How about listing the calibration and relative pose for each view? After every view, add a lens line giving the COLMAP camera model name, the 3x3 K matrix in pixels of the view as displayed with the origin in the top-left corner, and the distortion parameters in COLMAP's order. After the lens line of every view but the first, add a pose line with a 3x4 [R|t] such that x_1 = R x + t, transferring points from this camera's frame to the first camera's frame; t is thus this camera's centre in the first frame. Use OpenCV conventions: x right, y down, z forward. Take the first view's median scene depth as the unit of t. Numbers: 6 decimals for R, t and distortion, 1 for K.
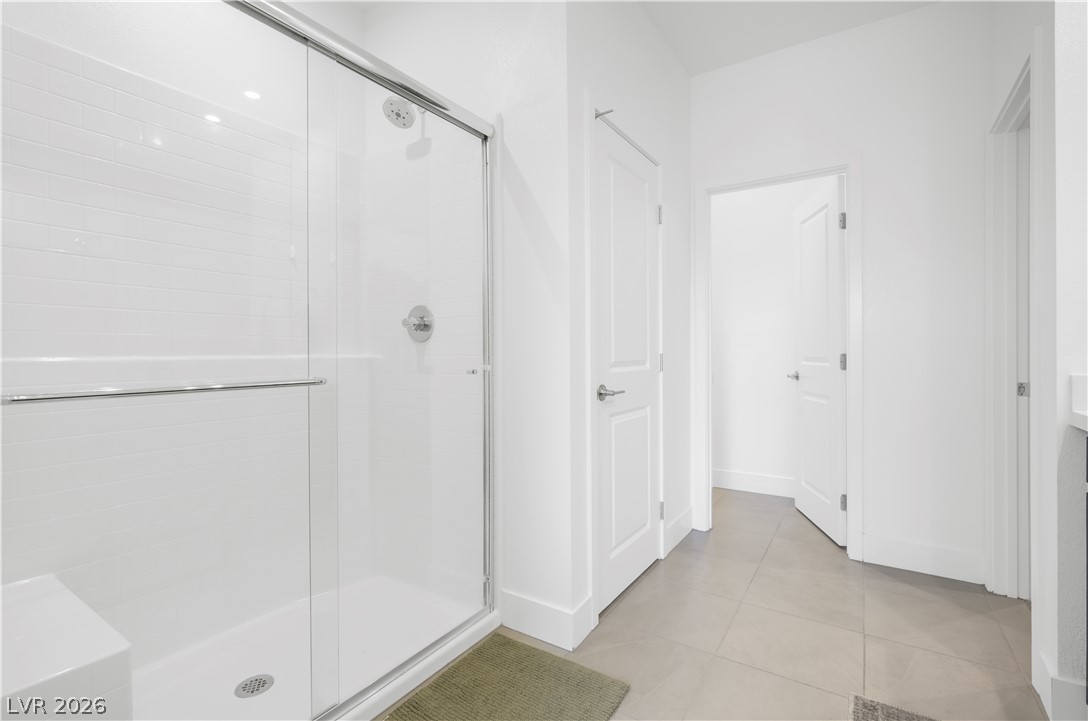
lens RADIAL K [[499.8, 0, 547.8], [0, 499.8, 356.0], [0, 0, 1]] dist [-0.007249, 0.003406]
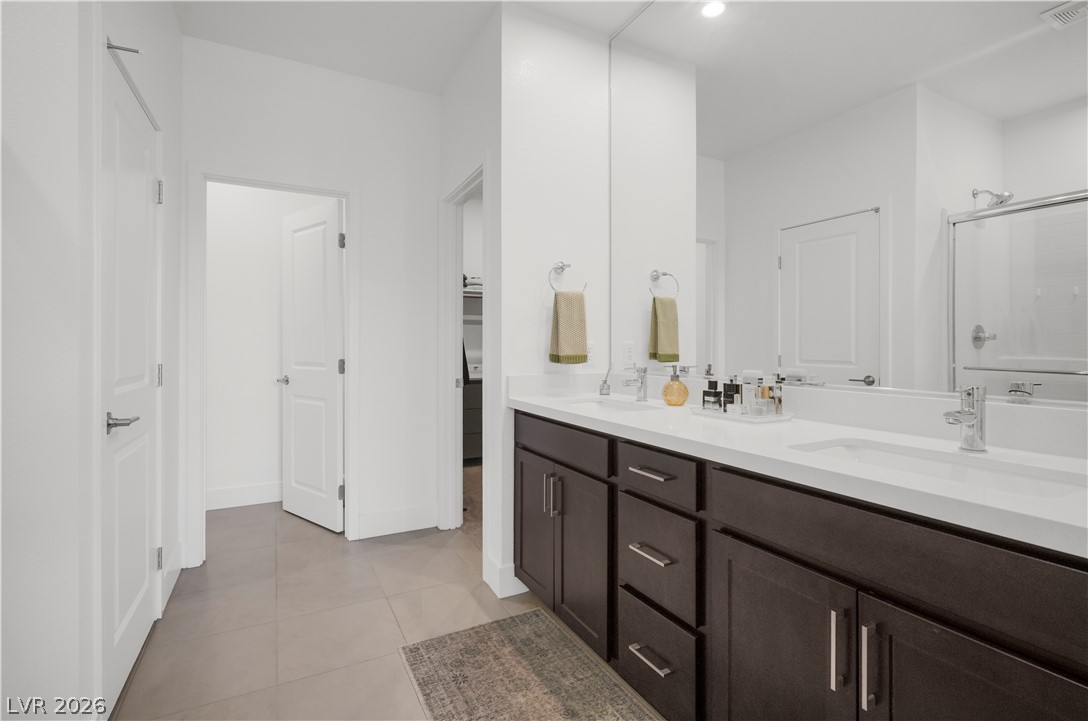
lens RADIAL K [[499.8, 0, 535.3], [0, 499.8, 350.5], [0, 0, 1]] dist [-0.007249, 0.003406]
pose [[0.495409, -0.003867, 0.868651, -0.171412], [0.005533, 0.999984, 0.001297, -0.024549], [-0.868642, 0.004164, 0.495422, 0.072843]]
